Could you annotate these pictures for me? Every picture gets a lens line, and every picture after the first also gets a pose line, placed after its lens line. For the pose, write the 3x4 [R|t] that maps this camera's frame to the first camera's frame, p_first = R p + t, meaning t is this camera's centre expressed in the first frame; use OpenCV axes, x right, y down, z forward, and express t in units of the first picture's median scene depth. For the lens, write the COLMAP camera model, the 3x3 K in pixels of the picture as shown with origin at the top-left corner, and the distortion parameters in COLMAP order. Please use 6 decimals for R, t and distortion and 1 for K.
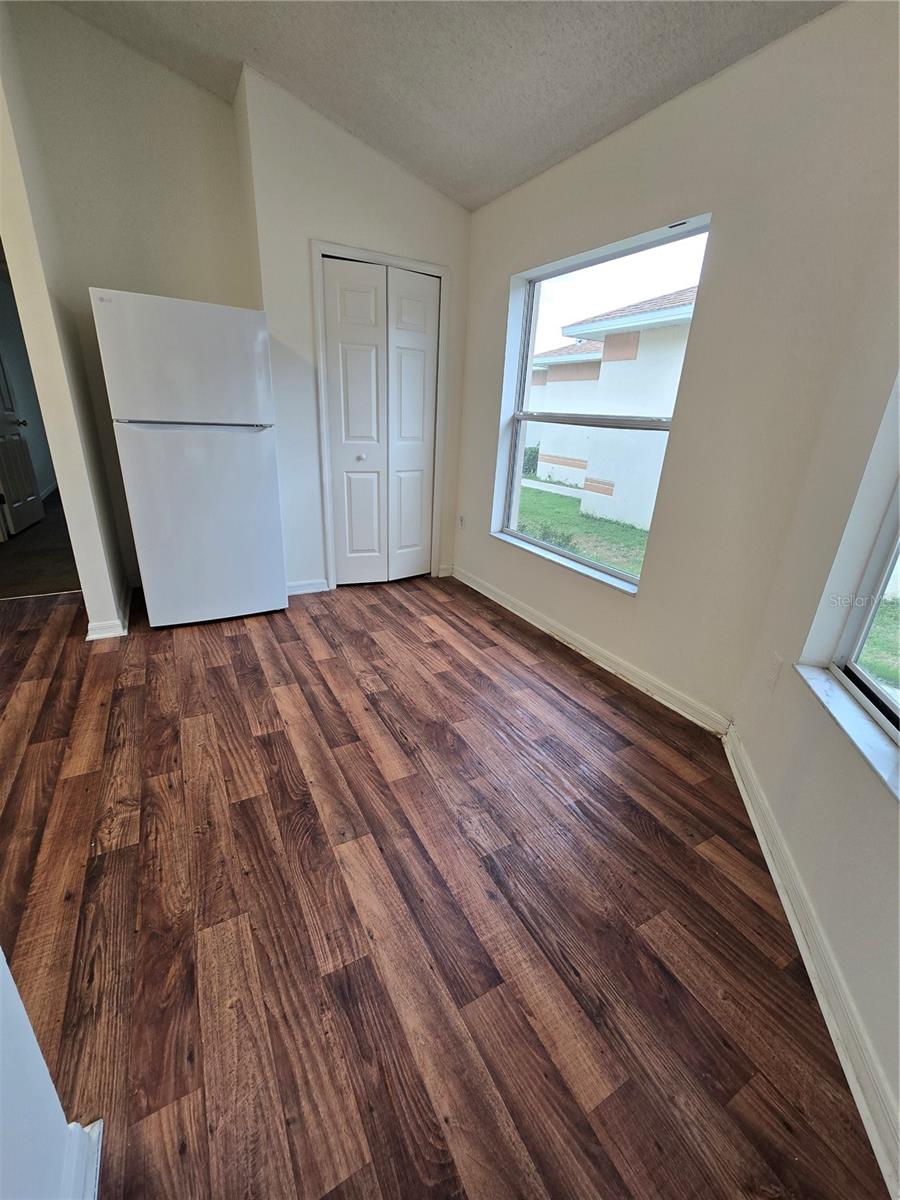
lens RADIAL K [[484.1, 0, 468.1], [0, 484.1, 598.1], [0, 0, 1]] dist [0.004683, 0.001485]
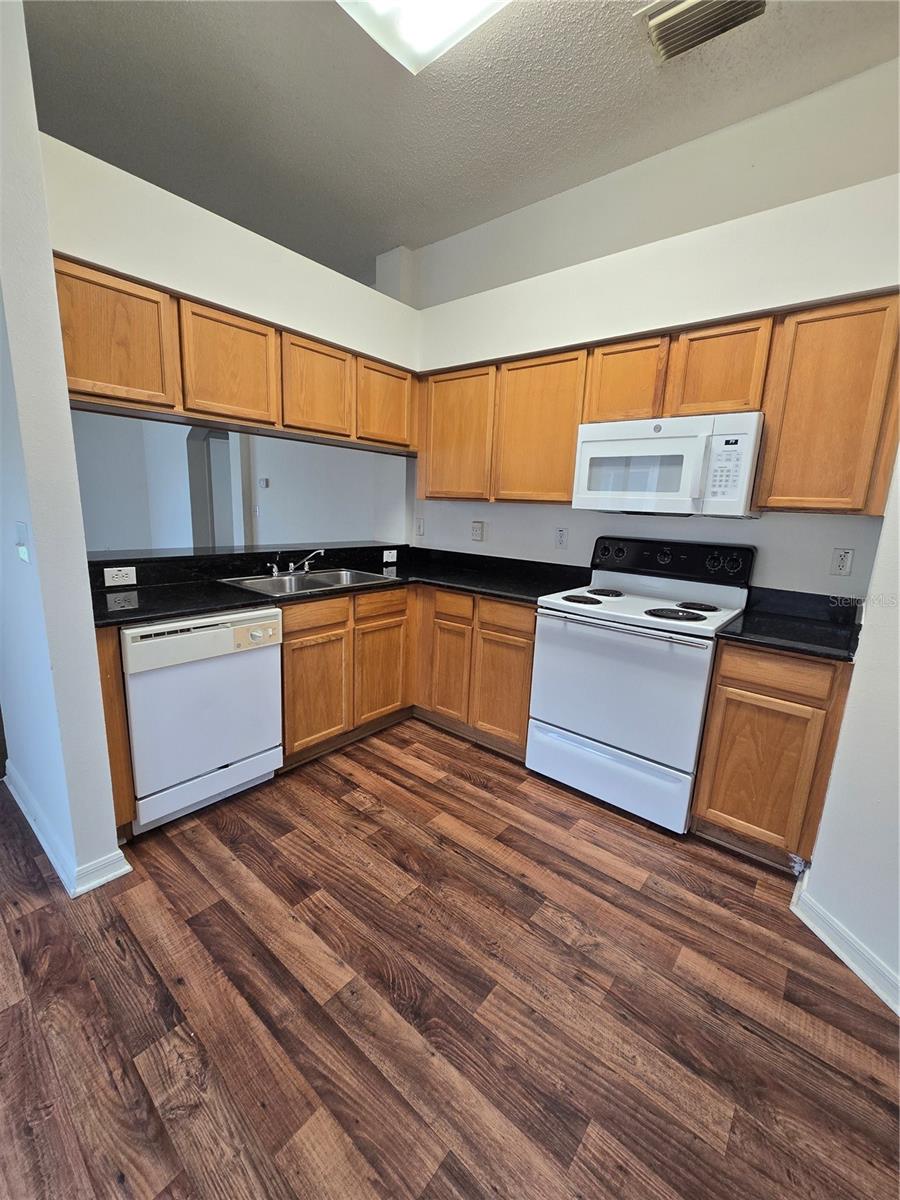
lens RADIAL K [[484.1, 0, 425.3], [0, 484.1, 622.4], [0, 0, 1]] dist [0.004683, 0.001485]
pose [[-0.950063, -0.003537, -0.312039, -0.866936], [-0.173824, 0.836440, 0.519763, -0.554673], [0.259163, 0.548047, -0.795285, 1.344499]]
